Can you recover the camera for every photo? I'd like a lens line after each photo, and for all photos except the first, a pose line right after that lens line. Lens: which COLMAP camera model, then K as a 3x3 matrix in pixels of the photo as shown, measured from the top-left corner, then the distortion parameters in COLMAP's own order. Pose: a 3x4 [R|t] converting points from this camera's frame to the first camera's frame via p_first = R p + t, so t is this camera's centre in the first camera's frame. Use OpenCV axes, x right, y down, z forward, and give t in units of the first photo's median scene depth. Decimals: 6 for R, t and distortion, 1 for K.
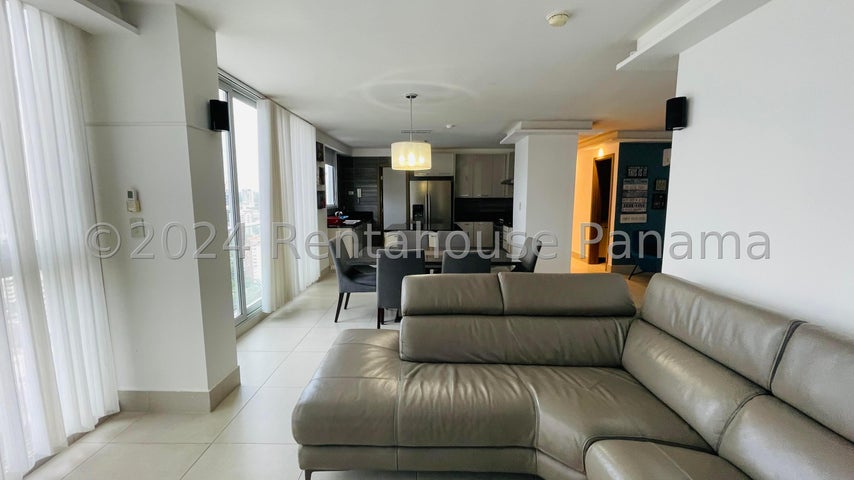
lens RADIAL K [[347.6, 0, 427.0], [0, 347.6, 240.0], [0, 0, 1]] dist [0.000793, 0.000193]
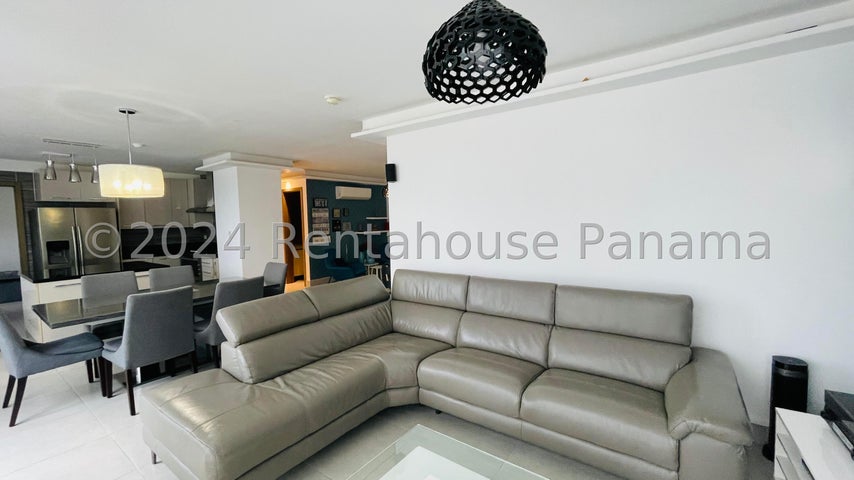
lens RADIAL K [[349.5, 0, 427.0], [0, 349.5, 240.0], [0, 0, 1]] dist [-0.000399, -0.000044]
pose [[0.575817, -0.067363, 0.814799, -0.251175], [0.129226, 0.991571, -0.009346, -0.002498], [-0.807302, 0.110675, 0.579668, -0.030868]]
